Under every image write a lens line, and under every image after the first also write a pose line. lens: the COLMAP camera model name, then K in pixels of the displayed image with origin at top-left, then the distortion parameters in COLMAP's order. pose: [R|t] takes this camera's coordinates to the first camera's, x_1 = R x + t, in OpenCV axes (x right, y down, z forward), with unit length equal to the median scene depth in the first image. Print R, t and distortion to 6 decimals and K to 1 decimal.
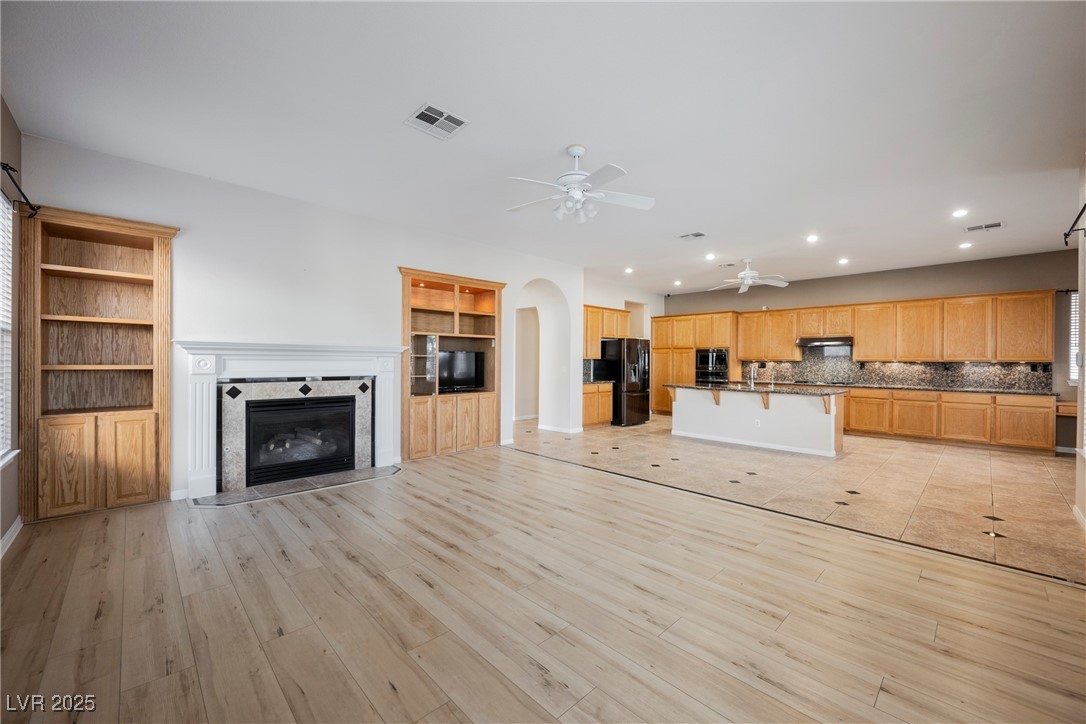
lens RADIAL K [[431.6, 0, 543.0], [0, 431.6, 361.4], [0, 0, 1]] dist [0.000750, -0.002522]
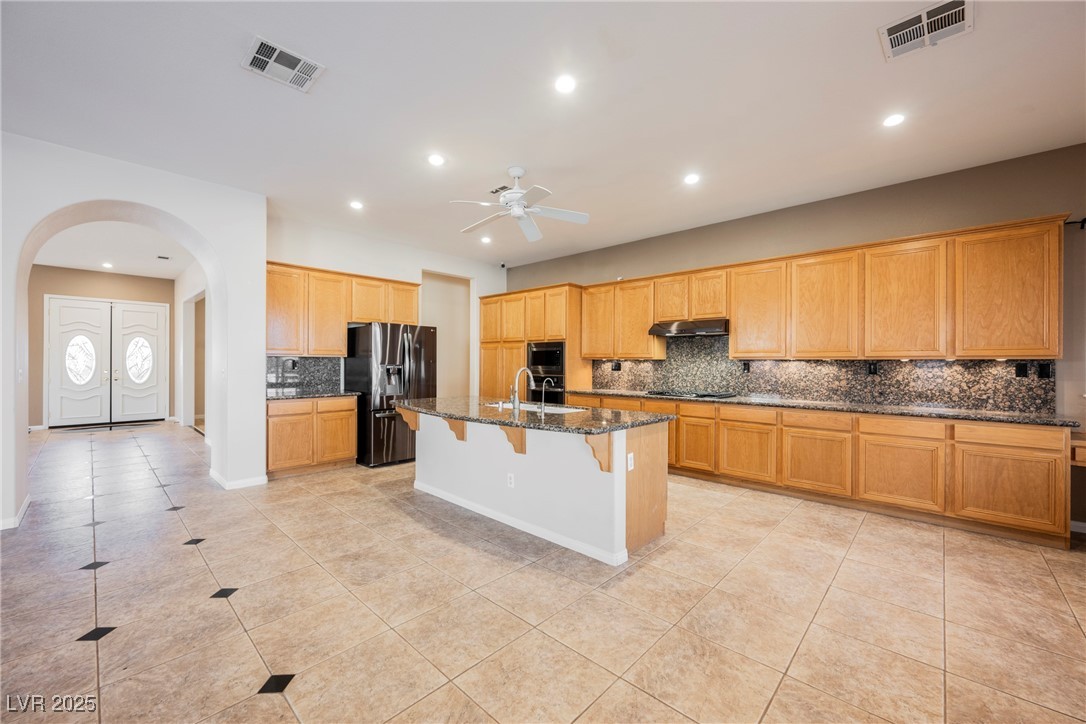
lens RADIAL K [[431.6, 0, 545.7], [0, 431.6, 361.1], [0, 0, 1]] dist [0.000750, -0.002522]
pose [[0.998611, -0.001728, 0.052669, 0.429677], [0.001988, 0.999986, -0.004887, 0.004522], [-0.052660, 0.004985, 0.998600, 0.408749]]
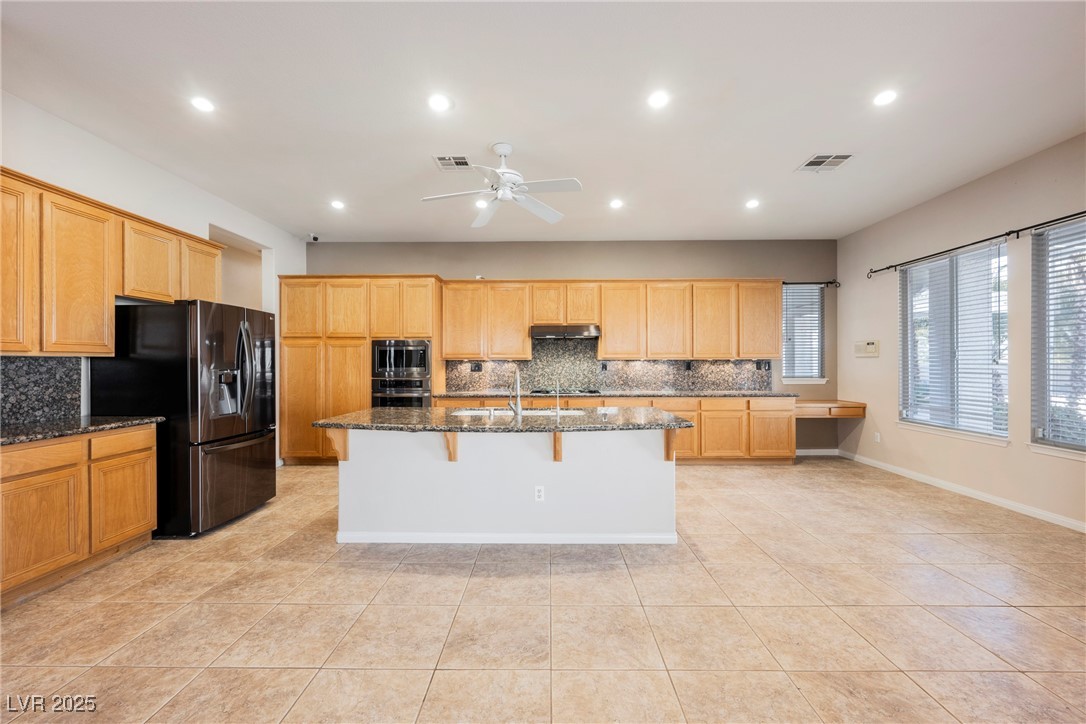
lens RADIAL K [[431.6, 0, 548.0], [0, 431.6, 363.5], [0, 0, 1]] dist [0.000750, -0.002522]
pose [[0.697814, -0.010220, 0.716207, 0.144086], [0.008513, 0.999946, 0.005975, 0.000841], [-0.716229, 0.001927, 0.697863, 0.561397]]
